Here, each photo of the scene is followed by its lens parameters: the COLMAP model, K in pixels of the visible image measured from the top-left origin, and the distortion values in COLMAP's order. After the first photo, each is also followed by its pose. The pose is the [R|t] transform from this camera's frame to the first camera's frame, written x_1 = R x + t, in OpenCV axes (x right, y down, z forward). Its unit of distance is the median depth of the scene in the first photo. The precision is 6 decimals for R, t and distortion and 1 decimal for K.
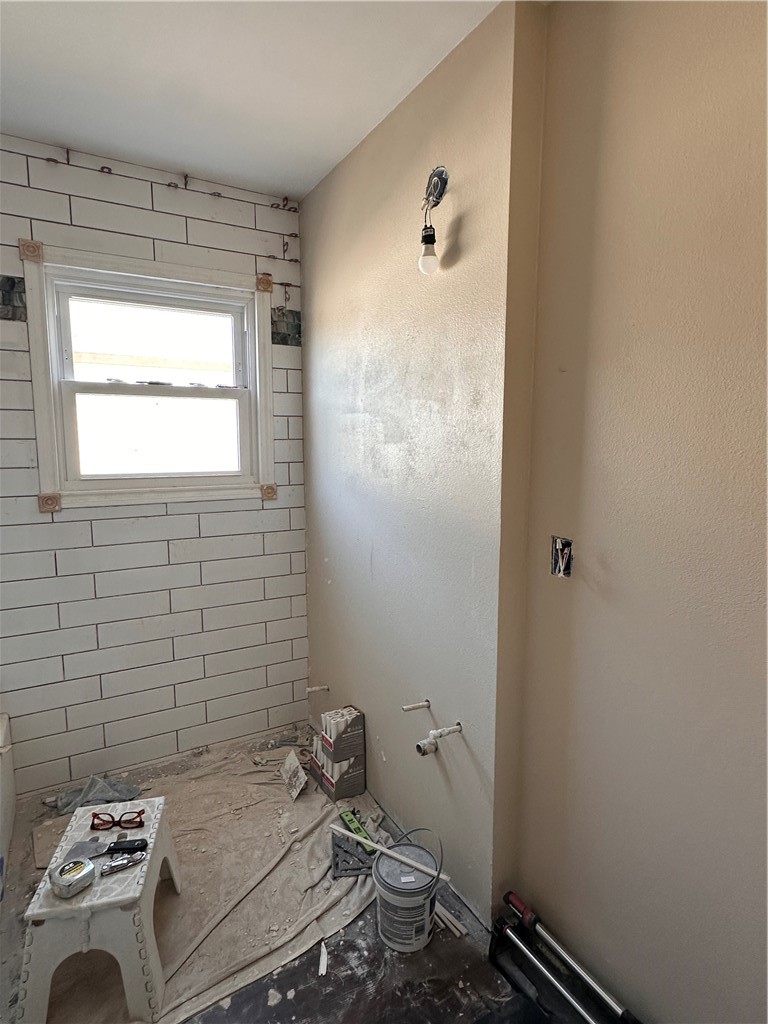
lens RADIAL K [[554.6, 0, 377.7], [0, 554.6, 511.4], [0, 0, 1]] dist [0.014832, -0.004041]
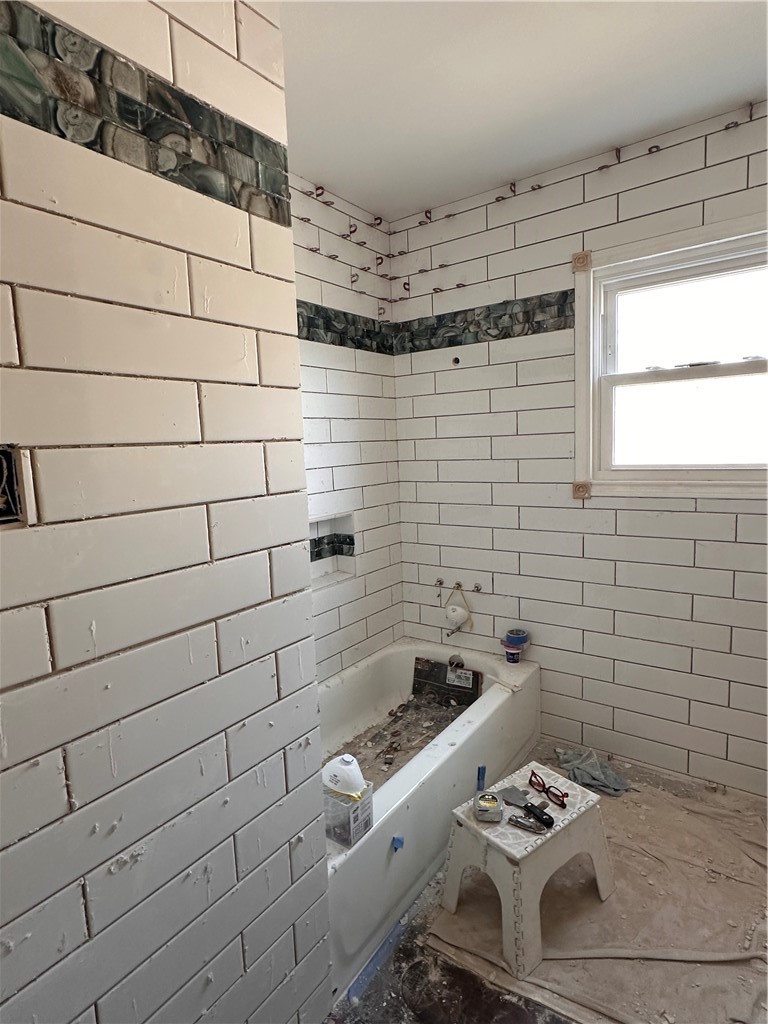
lens RADIAL K [[554.6, 0, 380.7], [0, 554.6, 511.2], [0, 0, 1]] dist [0.014832, -0.004041]
pose [[0.421527, 0.099316, -0.901361, 0.246097], [-0.068774, 0.994623, 0.077430, -0.032949], [0.904204, 0.029351, 0.426091, 0.181735]]
